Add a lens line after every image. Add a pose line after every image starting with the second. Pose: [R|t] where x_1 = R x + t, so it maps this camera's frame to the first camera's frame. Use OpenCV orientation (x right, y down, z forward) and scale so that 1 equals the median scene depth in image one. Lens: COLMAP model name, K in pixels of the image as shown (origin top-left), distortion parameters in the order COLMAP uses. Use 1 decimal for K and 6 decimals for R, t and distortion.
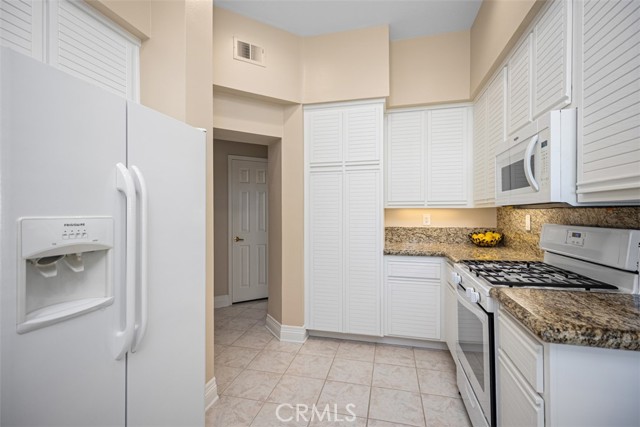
lens RADIAL K [[287.6, 0, 323.0], [0, 287.6, 214.3], [0, 0, 1]] dist [0.005263, -0.001059]
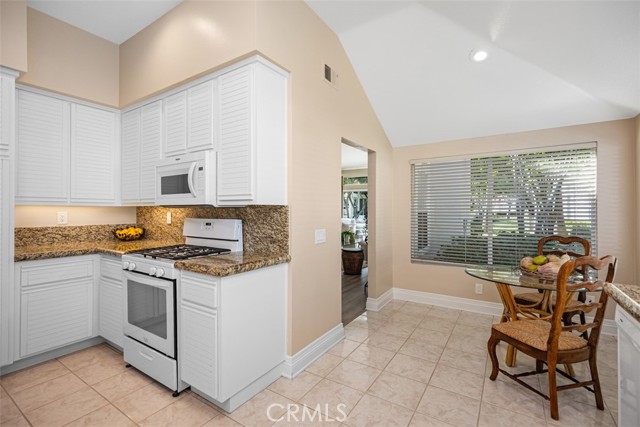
lens RADIAL K [[287.6, 0, 318.9], [0, 287.6, 210.7], [0, 0, 1]] dist [0.005263, -0.001059]
pose [[0.334472, 0.000618, 0.942406, -0.282818], [0.003540, 0.999992, -0.001912, 0.000031], [-0.942399, 0.003976, 0.334467, -0.090850]]
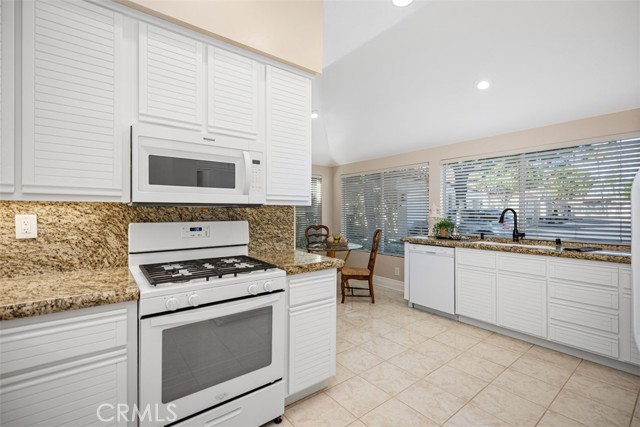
lens RADIAL K [[287.6, 0, 310.7], [0, 287.6, 212.7], [0, 0, 1]] dist [0.005263, -0.001059]
pose [[-0.771509, -0.002579, 0.636213, -0.154462], [0.003248, 0.999963, 0.007992, -0.004536], [-0.636210, 0.008232, -0.771472, 1.138946]]
